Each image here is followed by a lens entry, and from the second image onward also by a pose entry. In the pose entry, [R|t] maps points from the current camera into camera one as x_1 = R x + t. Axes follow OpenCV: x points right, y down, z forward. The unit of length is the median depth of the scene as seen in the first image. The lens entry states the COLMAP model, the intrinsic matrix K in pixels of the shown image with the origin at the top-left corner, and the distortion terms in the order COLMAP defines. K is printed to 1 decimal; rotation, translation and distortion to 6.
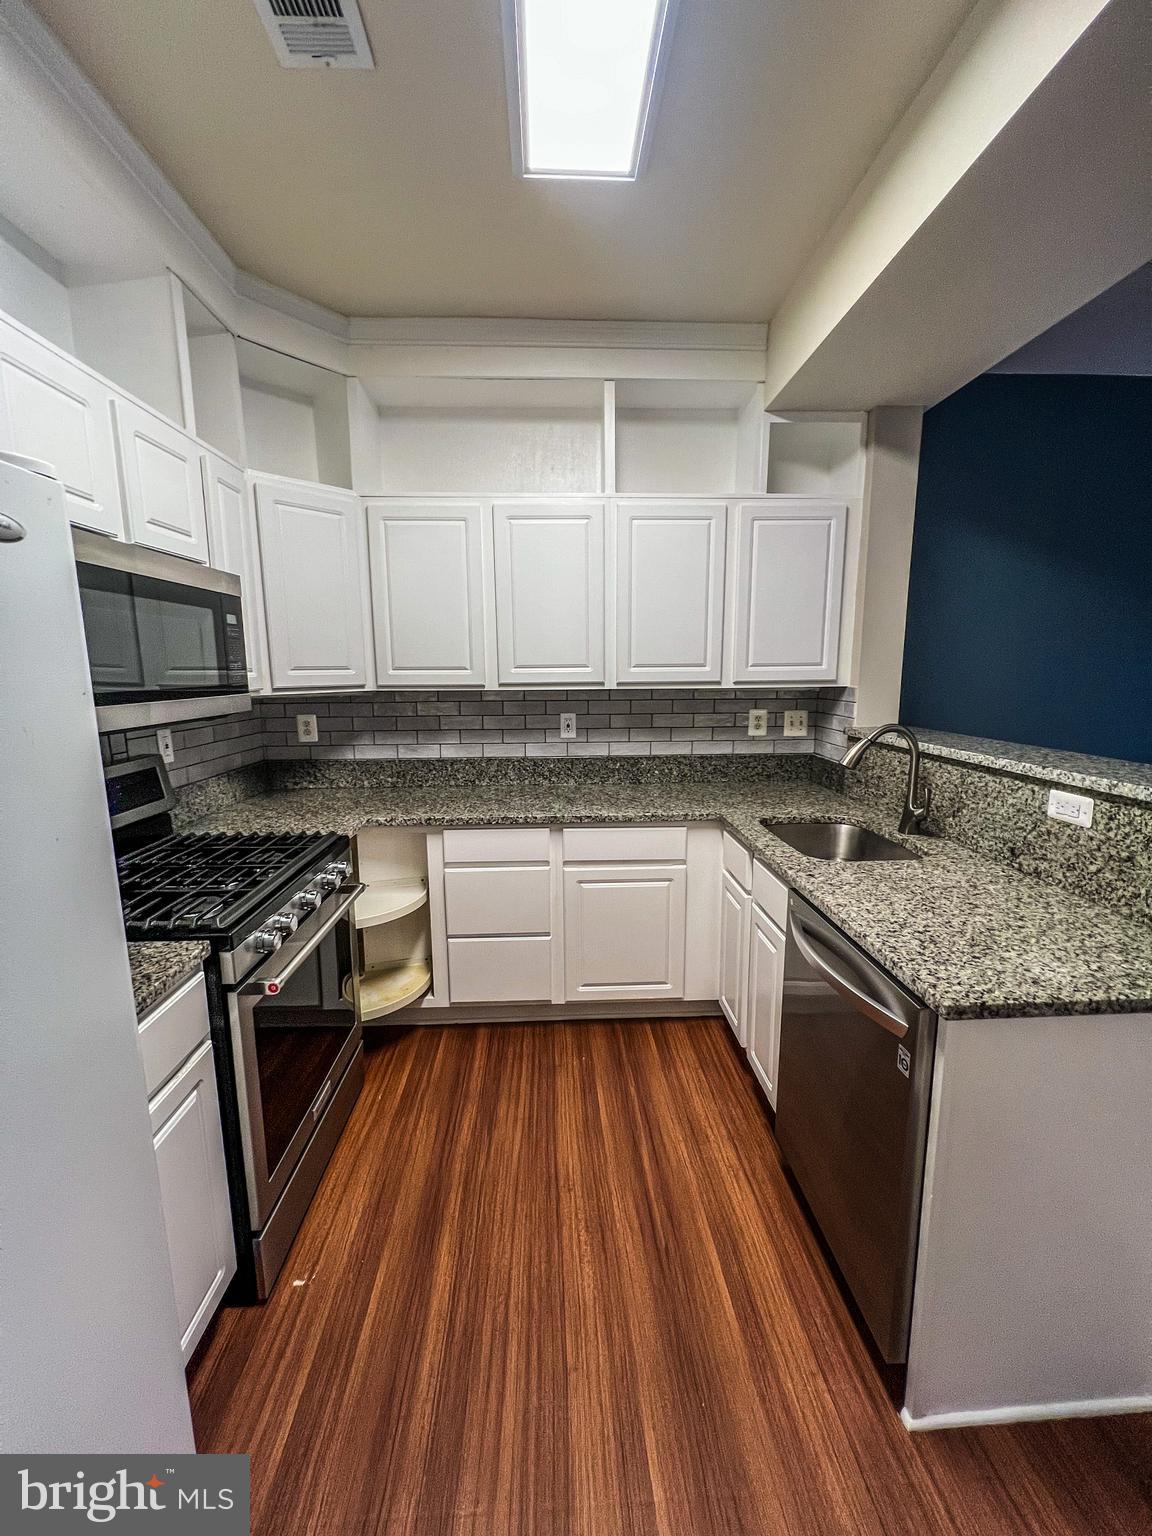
lens RADIAL K [[612.0, 0, 578.7], [0, 612.0, 767.2], [0, 0, 1]] dist [-0.003213, 0.000214]
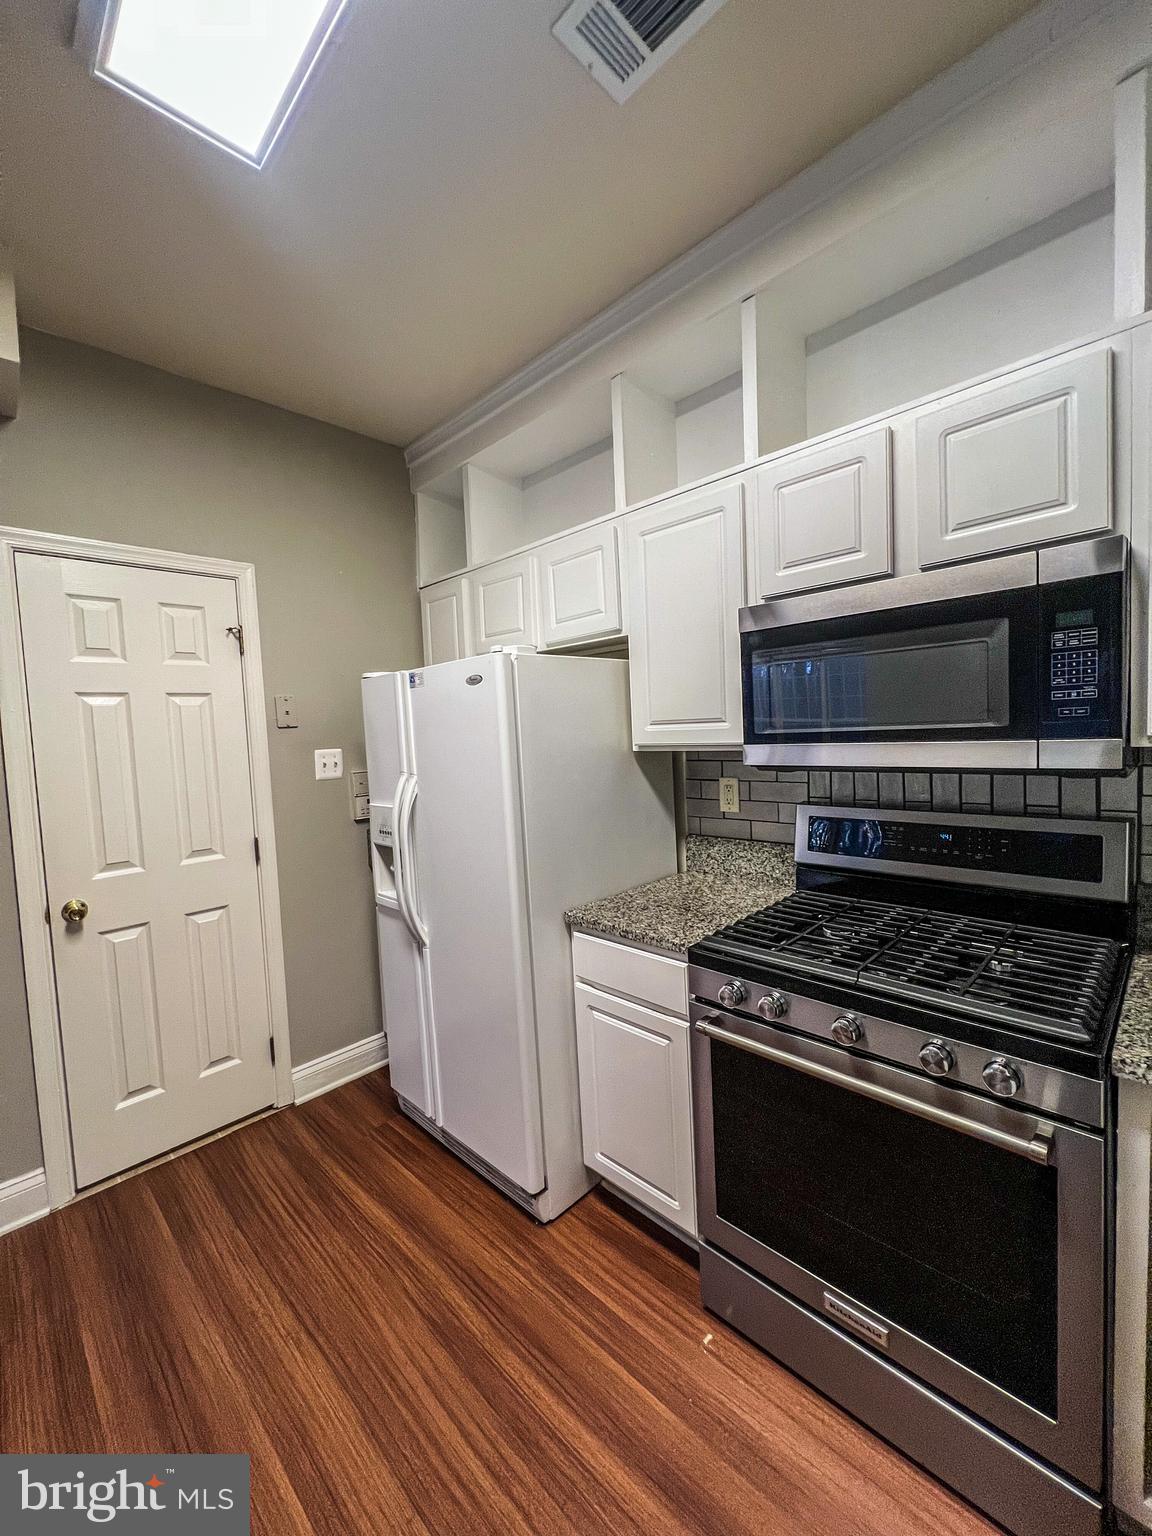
lens RADIAL K [[612.0, 0, 580.9], [0, 612.0, 766.4], [0, 0, 1]] dist [-0.003213, 0.000214]
pose [[-0.737556, 0.080476, -0.670474, 0.182093], [-0.060777, 0.980933, 0.184598, -0.148298], [0.672546, 0.176901, -0.718602, 0.936076]]
